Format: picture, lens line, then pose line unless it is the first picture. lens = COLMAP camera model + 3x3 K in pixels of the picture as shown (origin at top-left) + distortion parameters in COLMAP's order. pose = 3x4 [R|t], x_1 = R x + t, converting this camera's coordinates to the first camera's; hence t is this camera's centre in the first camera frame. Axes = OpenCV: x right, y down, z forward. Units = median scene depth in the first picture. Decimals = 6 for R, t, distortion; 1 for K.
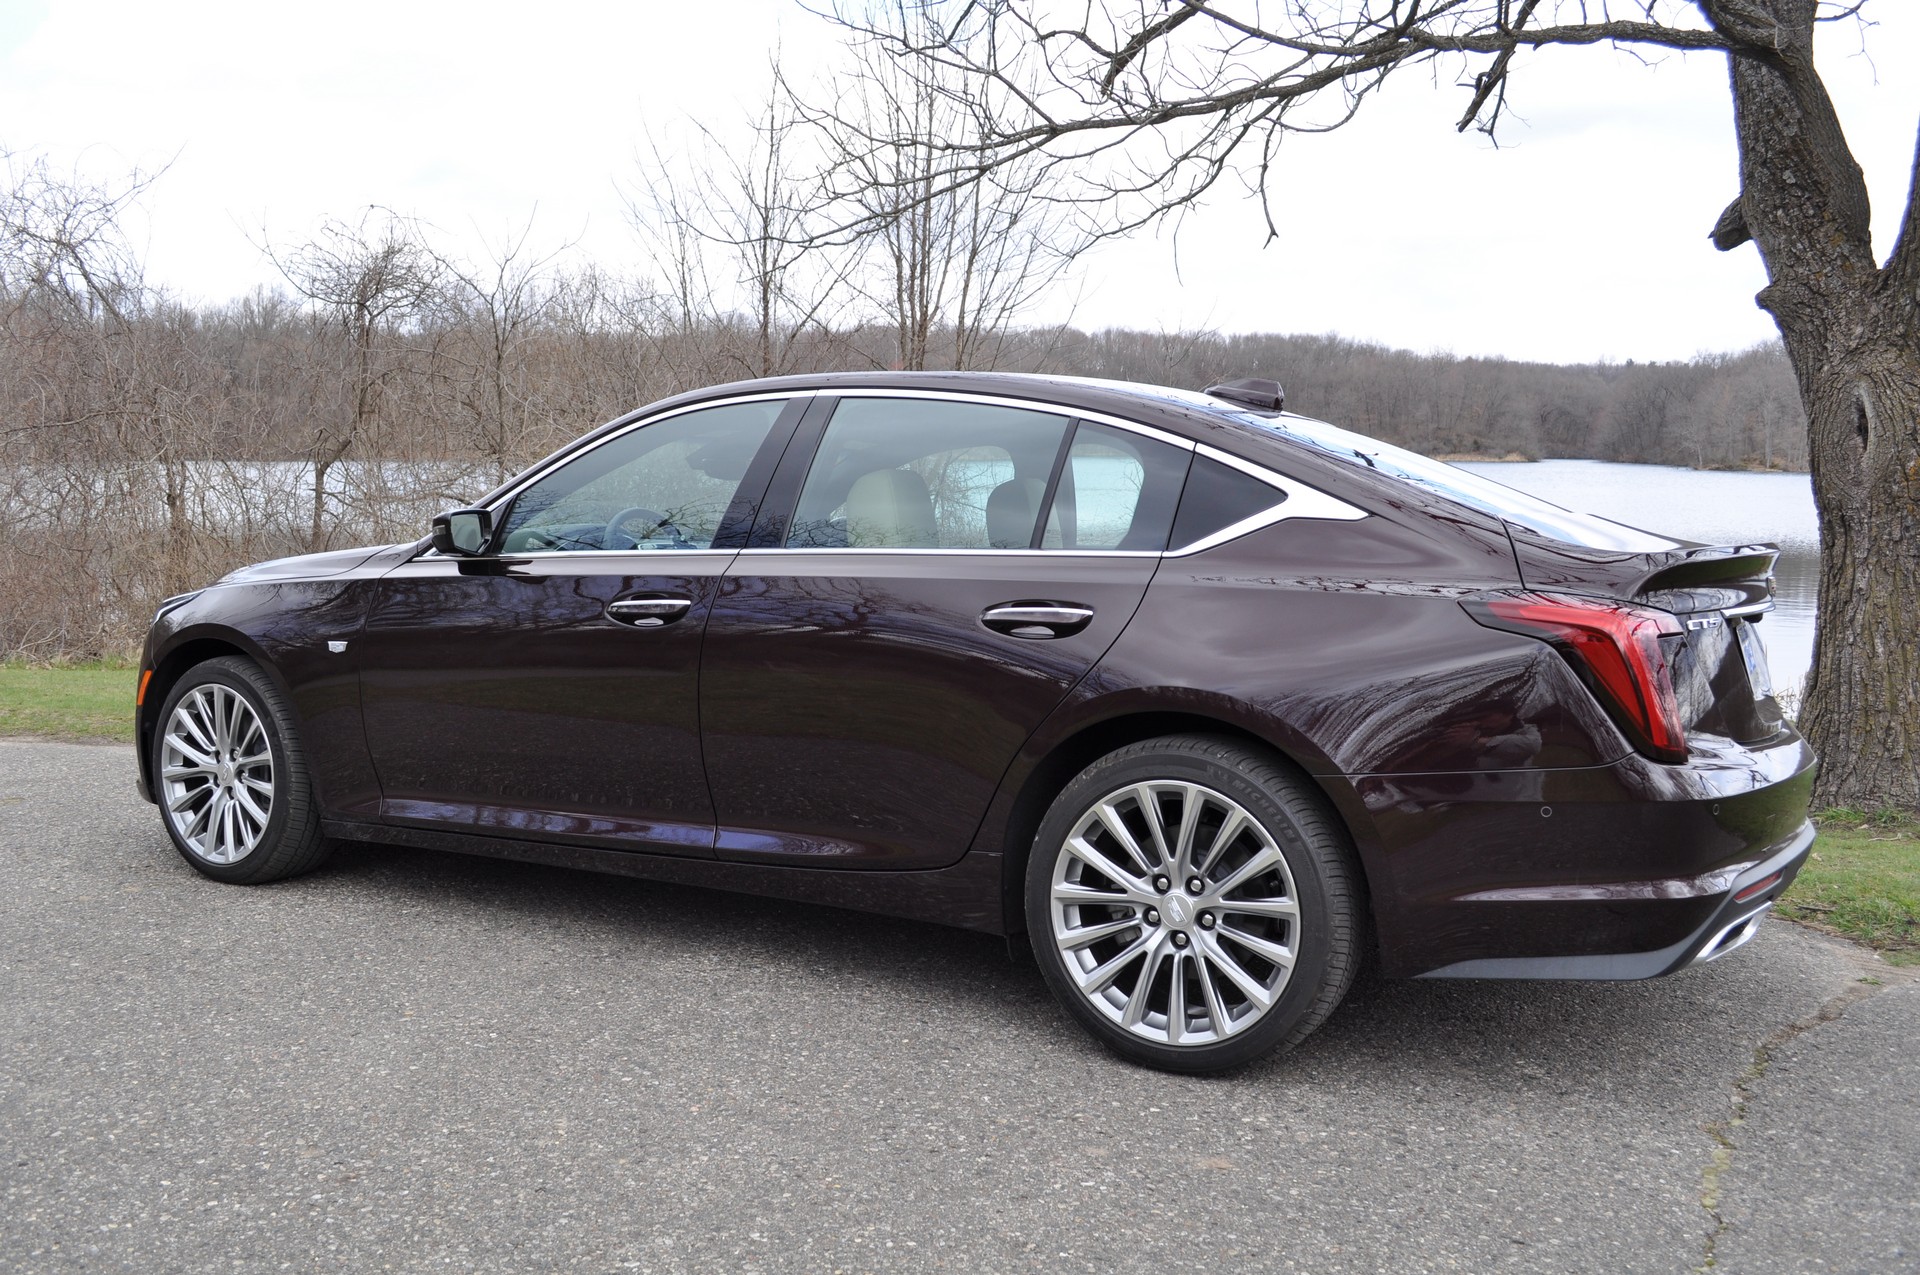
lens RADIAL K [[1617.9, 0, 960.0], [0, 1617.9, 637.5], [0, 0, 1]] dist [-0.078768, 0.010192]
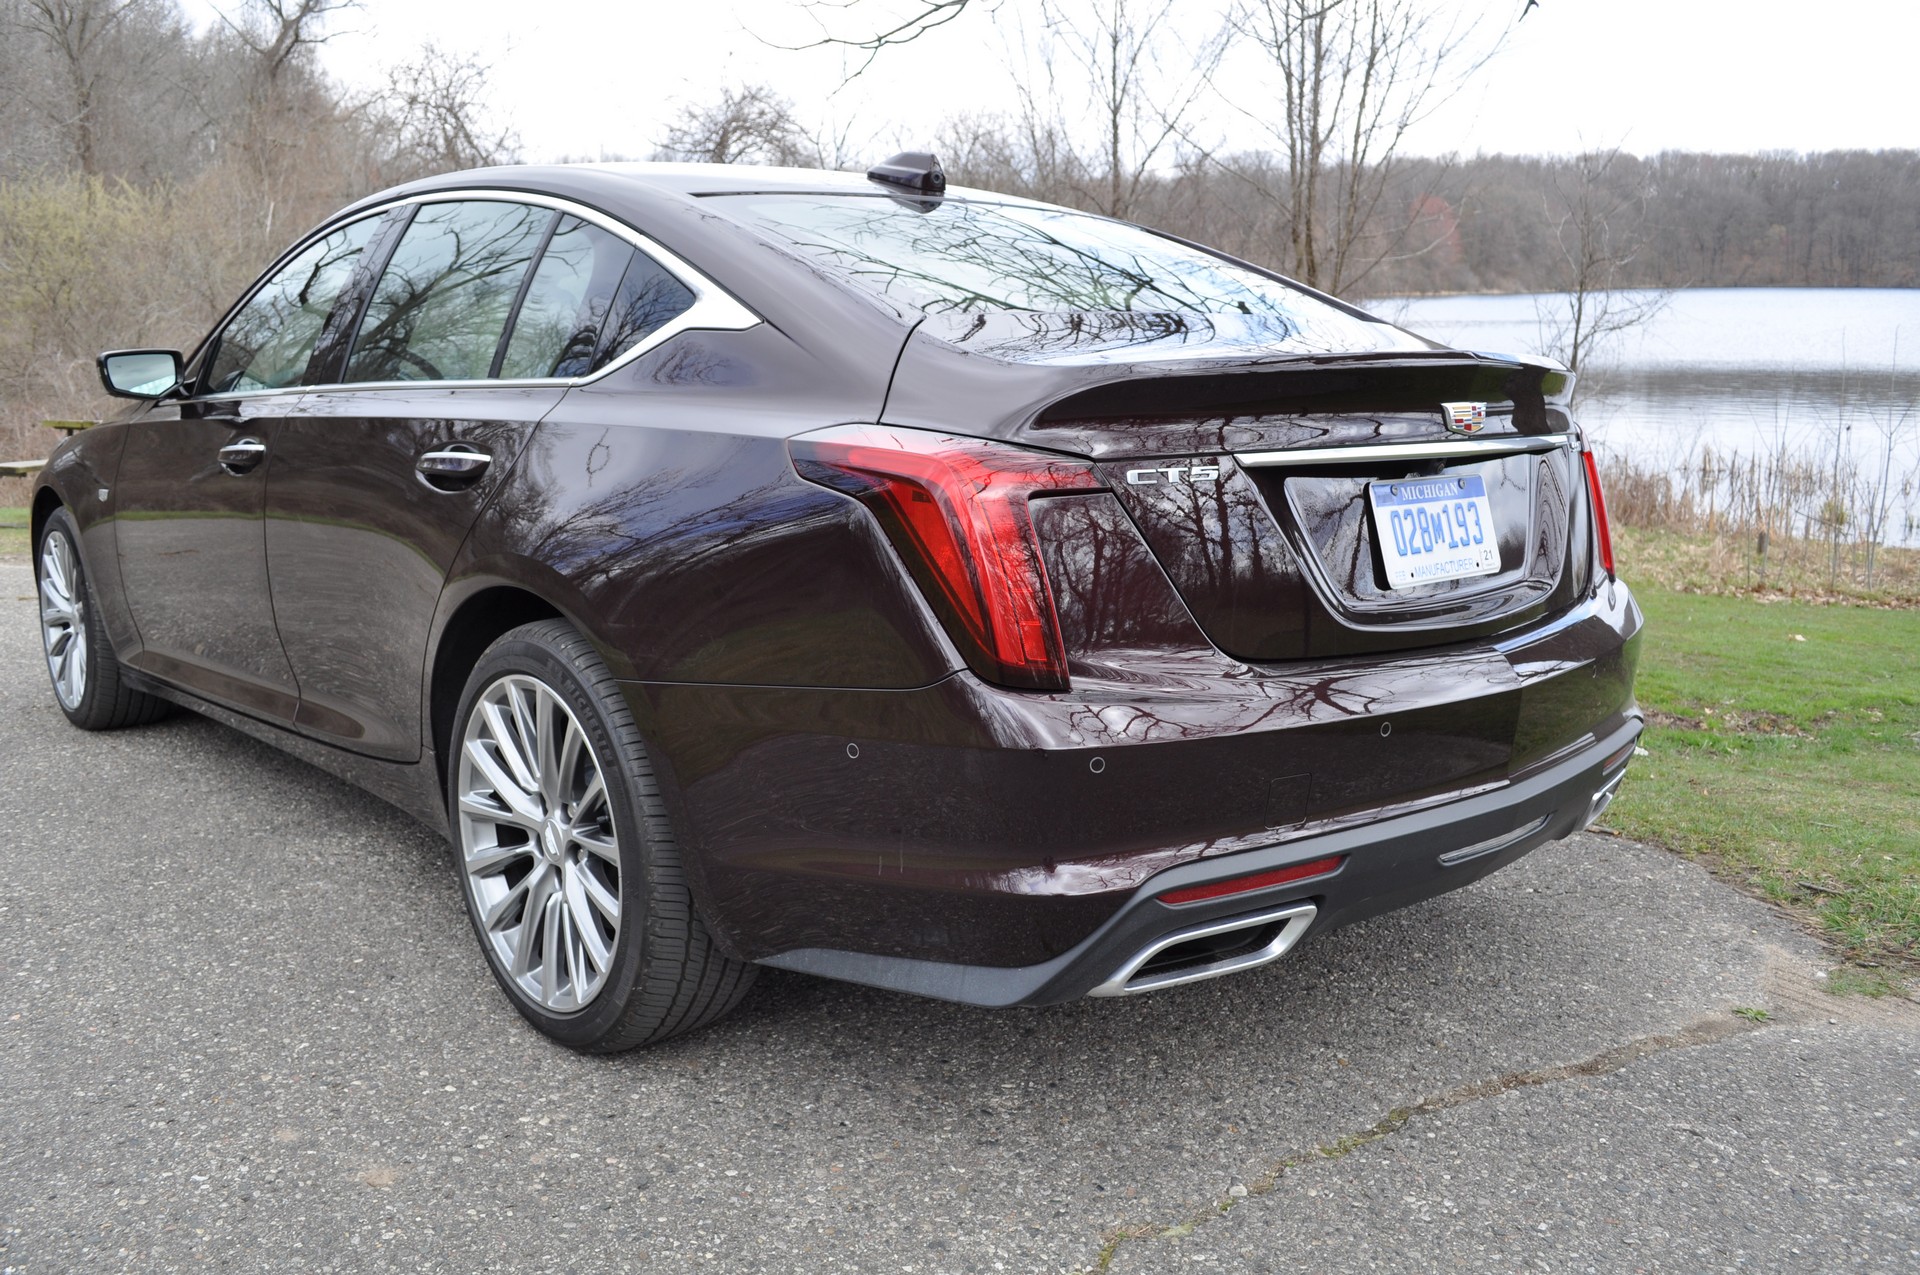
lens RADIAL K [[1617.9, 0, 960.0], [0, 1617.9, 637.5], [0, 0, 1]] dist [-0.078768, 0.010192]
pose [[0.949871, 0.035530, -0.310618, 0.547361], [-0.005947, 0.995395, 0.095673, -0.004631], [0.312587, -0.089030, 0.945708, 0.322149]]
